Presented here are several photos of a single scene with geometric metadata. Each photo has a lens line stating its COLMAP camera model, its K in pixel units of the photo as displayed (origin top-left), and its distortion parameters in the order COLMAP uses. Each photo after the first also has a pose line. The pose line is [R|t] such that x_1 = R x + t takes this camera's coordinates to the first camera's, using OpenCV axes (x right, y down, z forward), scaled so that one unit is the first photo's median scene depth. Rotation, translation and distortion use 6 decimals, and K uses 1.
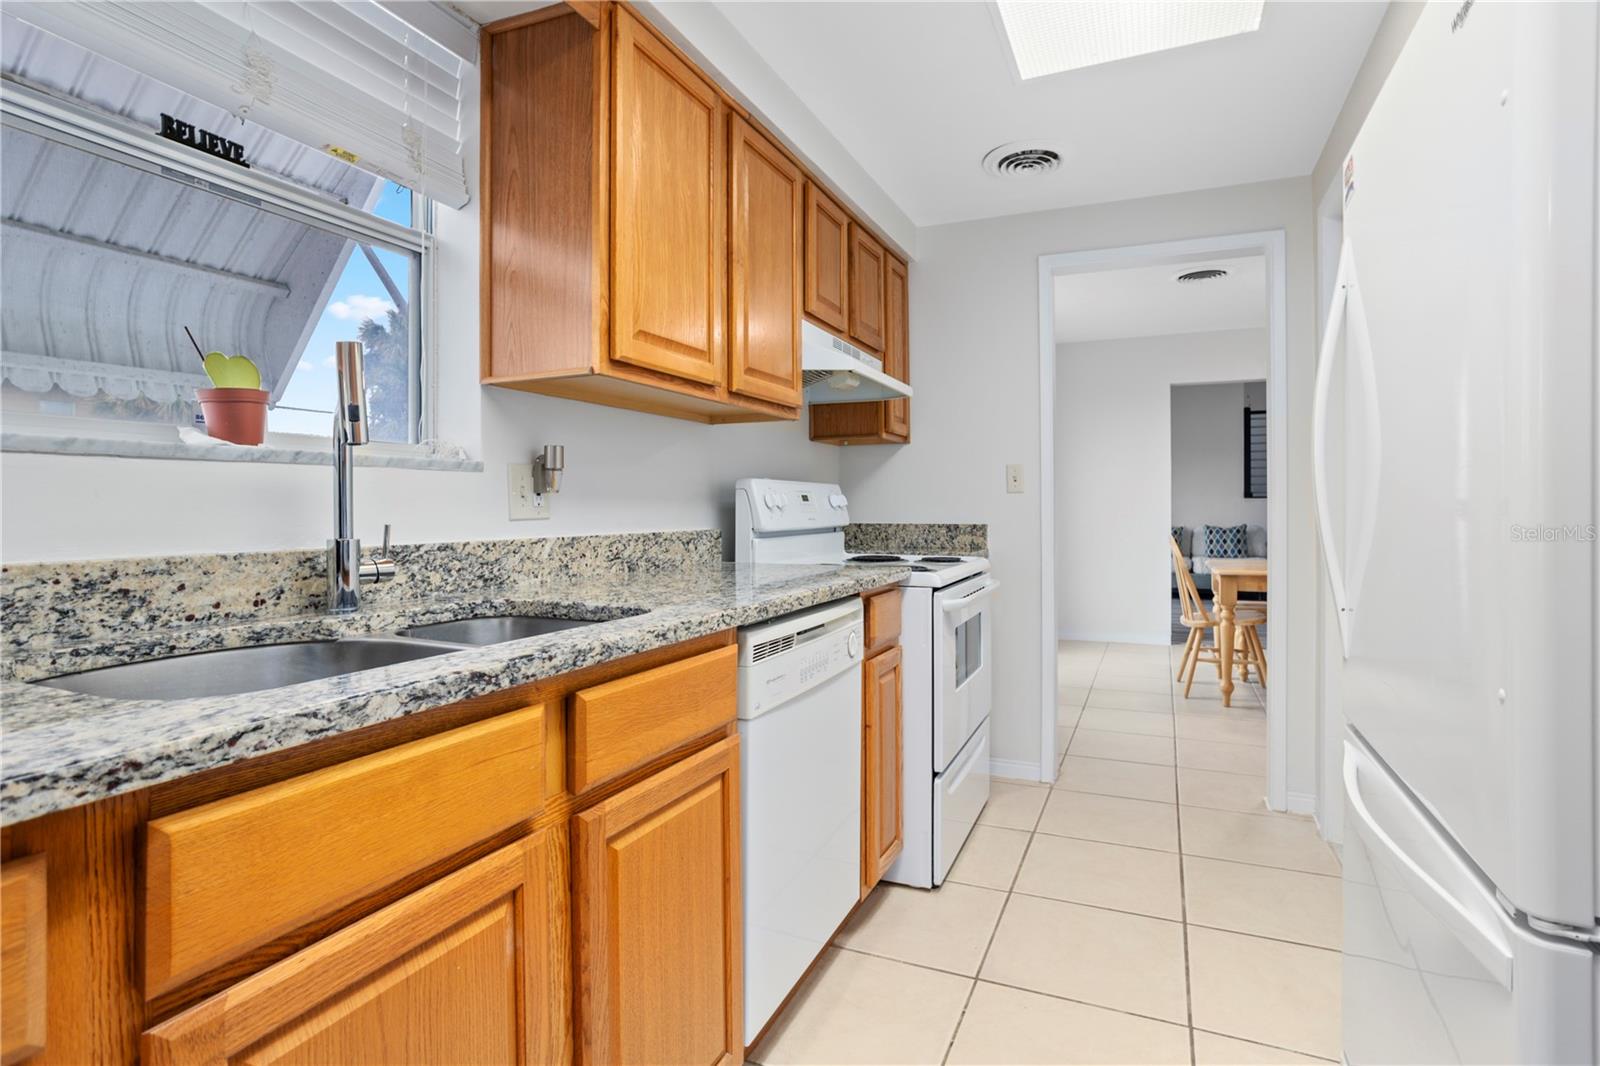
lens RADIAL K [[777.7, 0, 813.2], [0, 777.7, 506.2], [0, 0, 1]] dist [-0.067710, 0.039817]
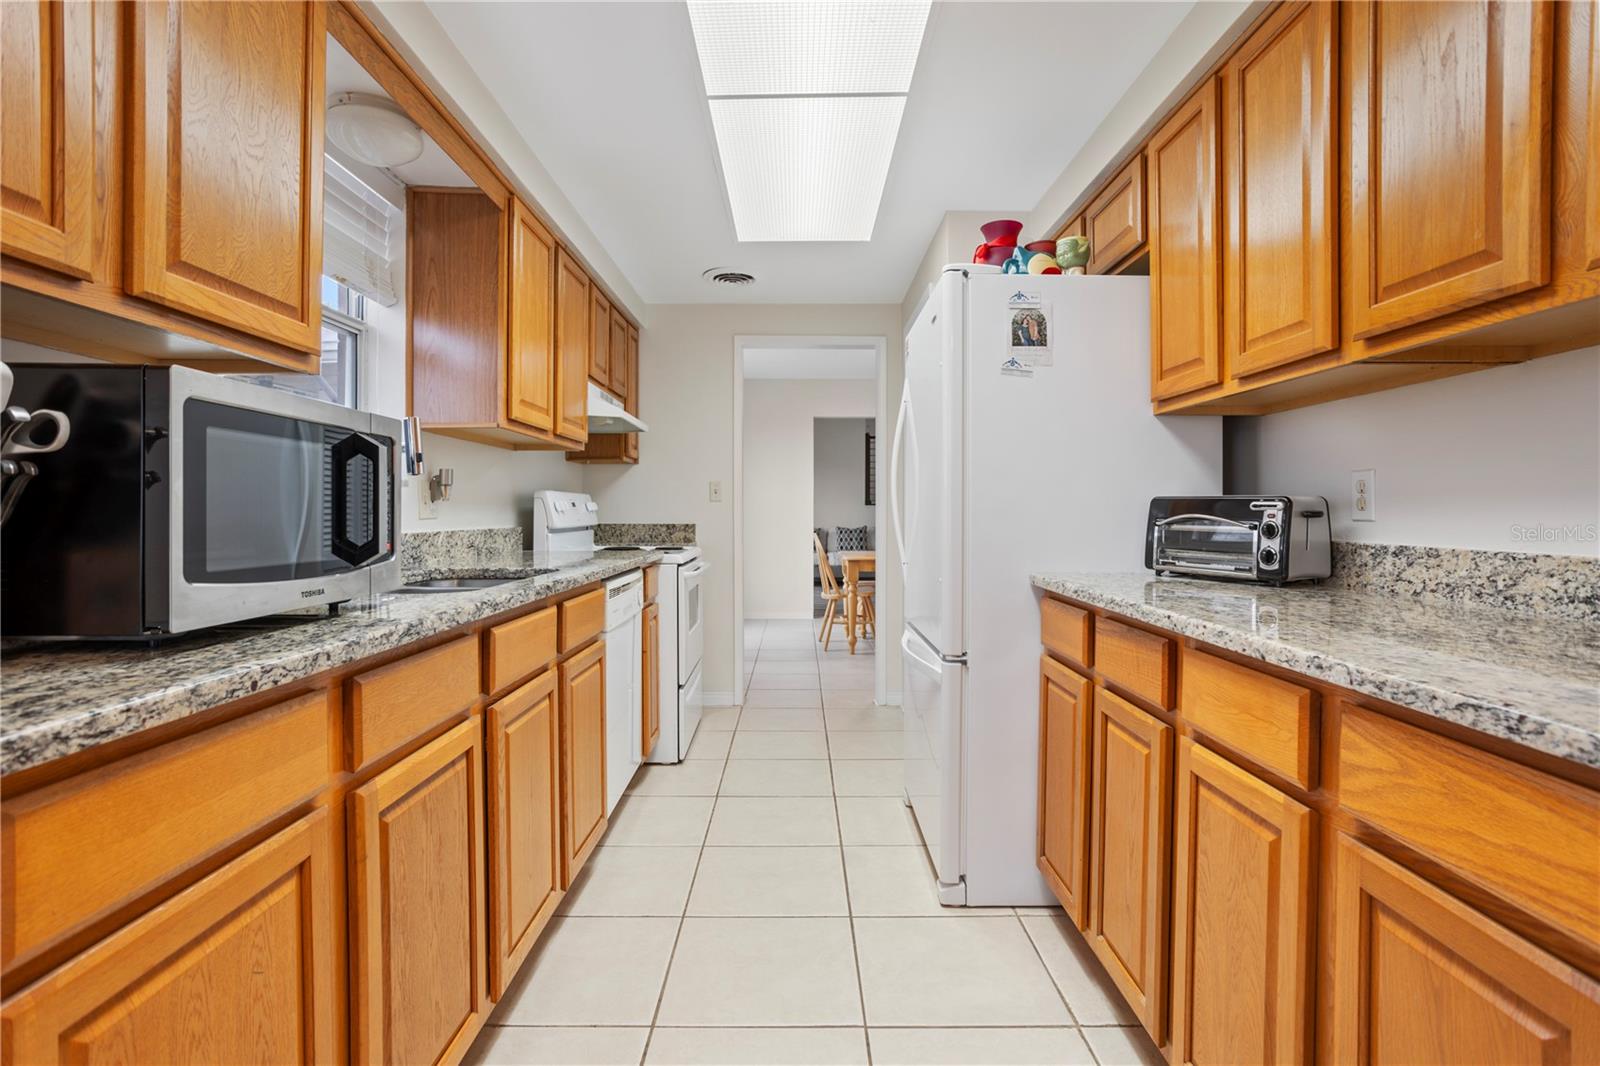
lens RADIAL K [[765.0, 0, 782.1], [0, 765.0, 523.0], [0, 0, 1]] dist [-0.057586, 0.036302]
pose [[0.920000, -0.003300, 0.391904, -0.278249], [-0.002725, 0.999887, 0.014816, 0.001403], [-0.391908, -0.014698, 0.919887, -0.525094]]
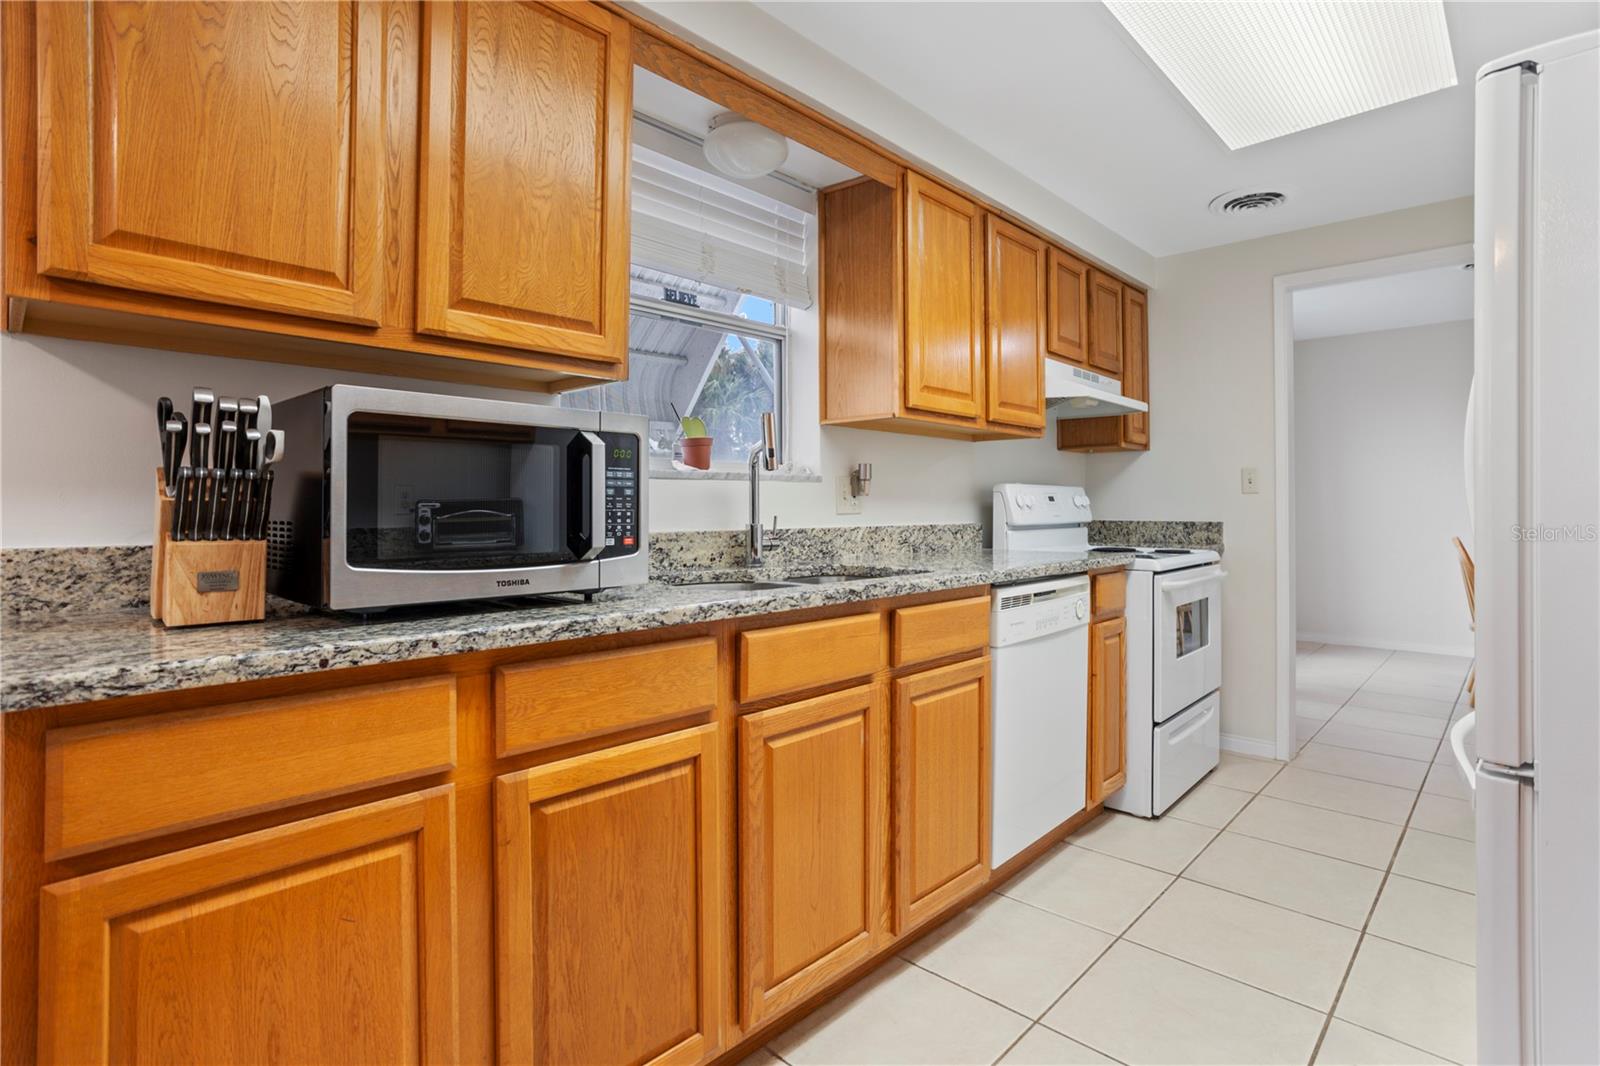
lens RADIAL K [[777.7, 0, 813.2], [0, 777.7, 506.2], [0, 0, 1]] dist [-0.067710, 0.039817]
pose [[0.944110, 0.002069, -0.329624, 0.051010], [-0.001631, 0.999997, 0.001603, 0.000036], [0.329626, -0.000976, 0.944111, -0.376667]]
